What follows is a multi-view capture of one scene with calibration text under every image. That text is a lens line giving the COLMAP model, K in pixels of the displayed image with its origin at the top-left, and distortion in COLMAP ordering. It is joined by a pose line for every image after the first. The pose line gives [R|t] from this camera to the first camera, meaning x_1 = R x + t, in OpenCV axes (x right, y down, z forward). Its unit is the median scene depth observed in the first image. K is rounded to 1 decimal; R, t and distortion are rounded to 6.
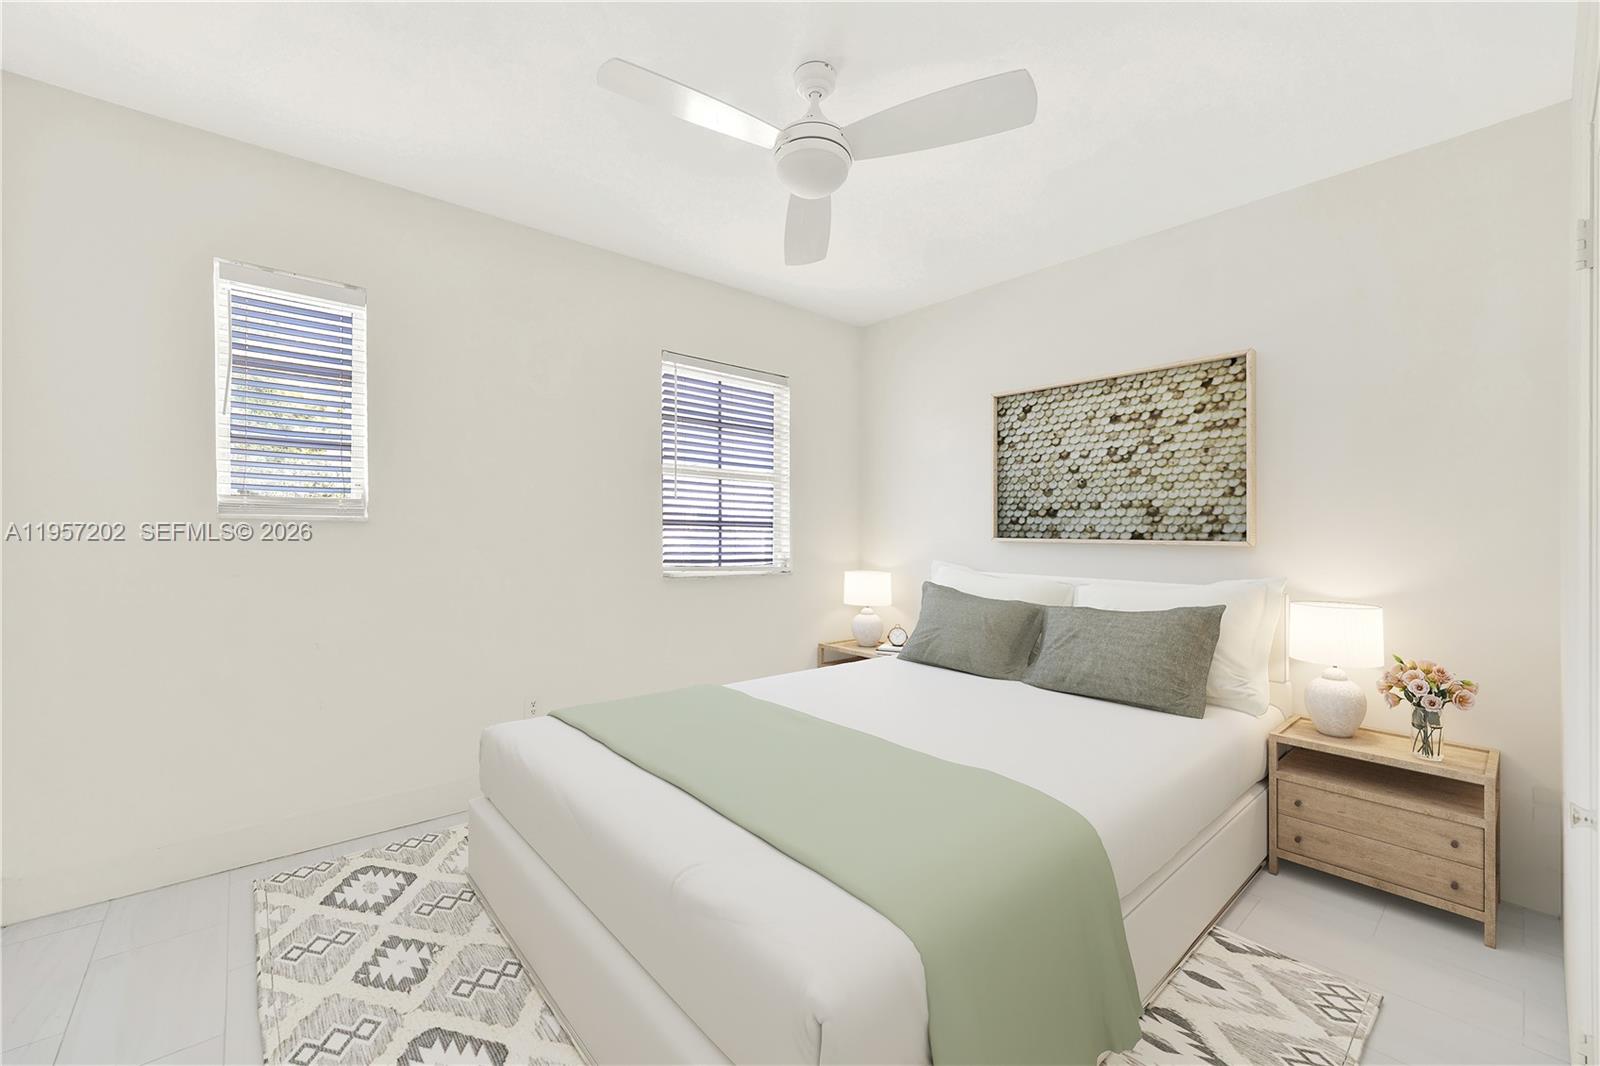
lens RADIAL K [[643.9, 0, 797.0], [0, 643.9, 534.6], [0, 0, 1]] dist [-0.001091, -0.000182]
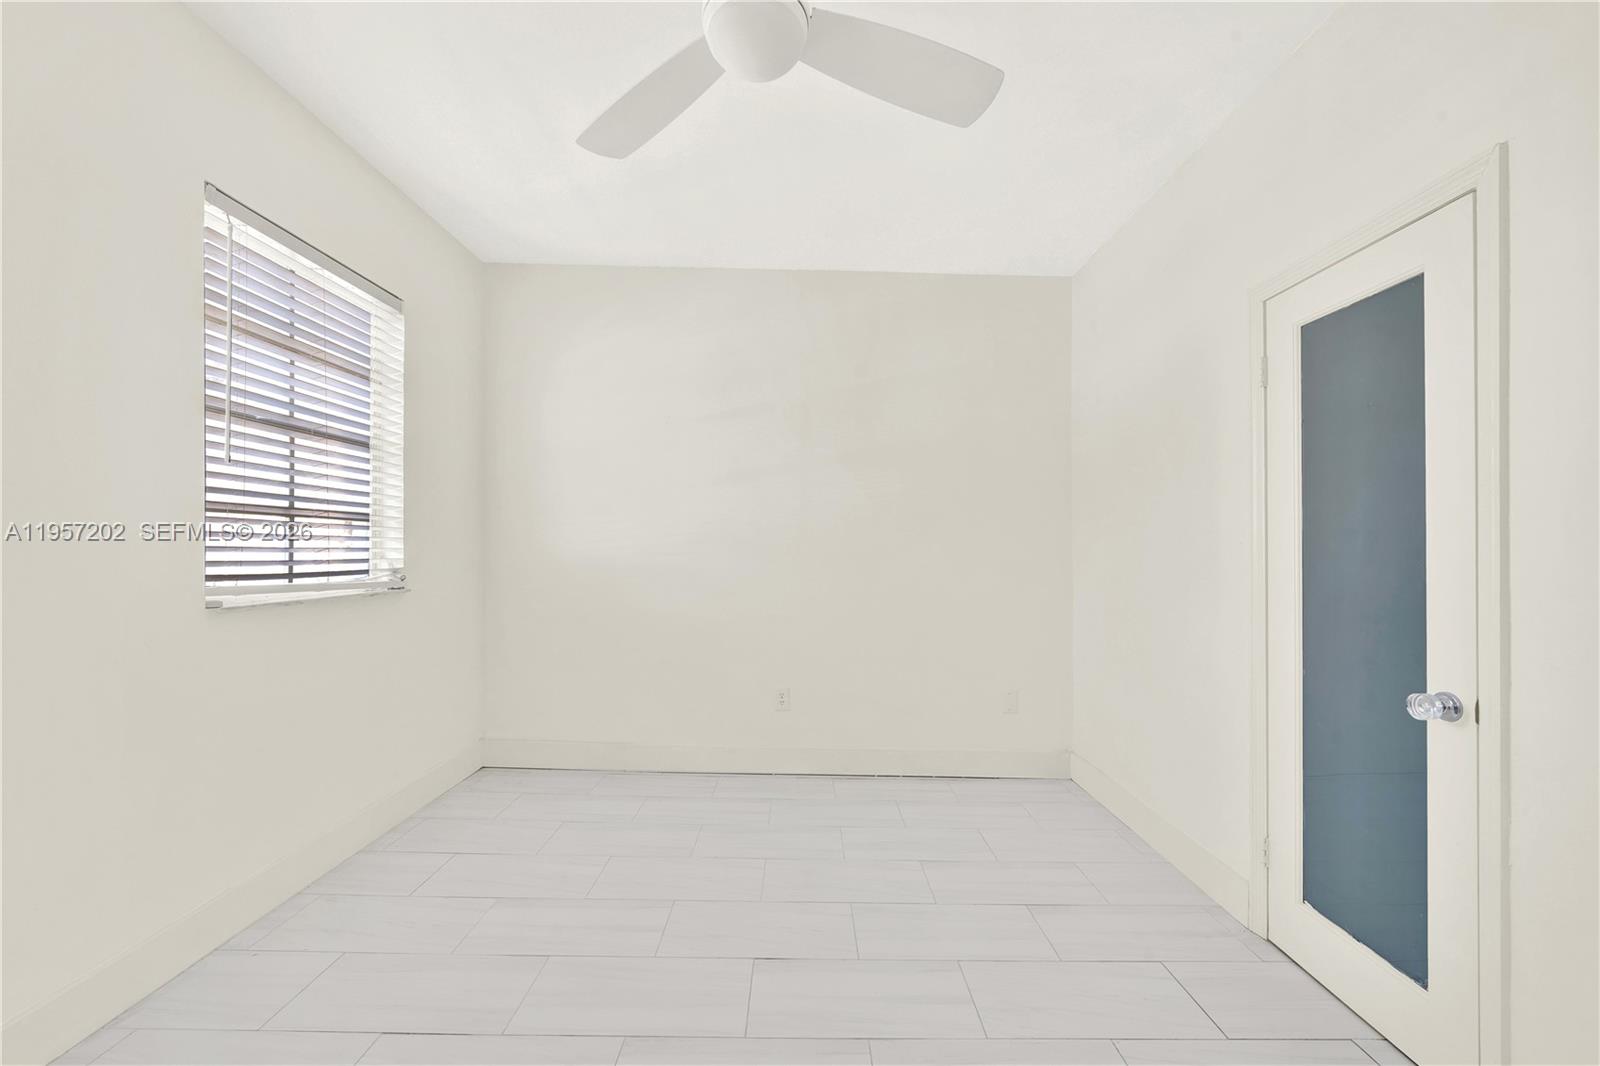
lens RADIAL K [[643.9, 0, 797.0], [0, 643.9, 534.6], [0, 0, 1]] dist [-0.001091, -0.000182]
pose [[0.646191, 0.013353, 0.763059, -0.270706], [-0.007655, 0.999910, -0.011015, 0.006498], [-0.763138, 0.001277, 0.646235, 0.258076]]
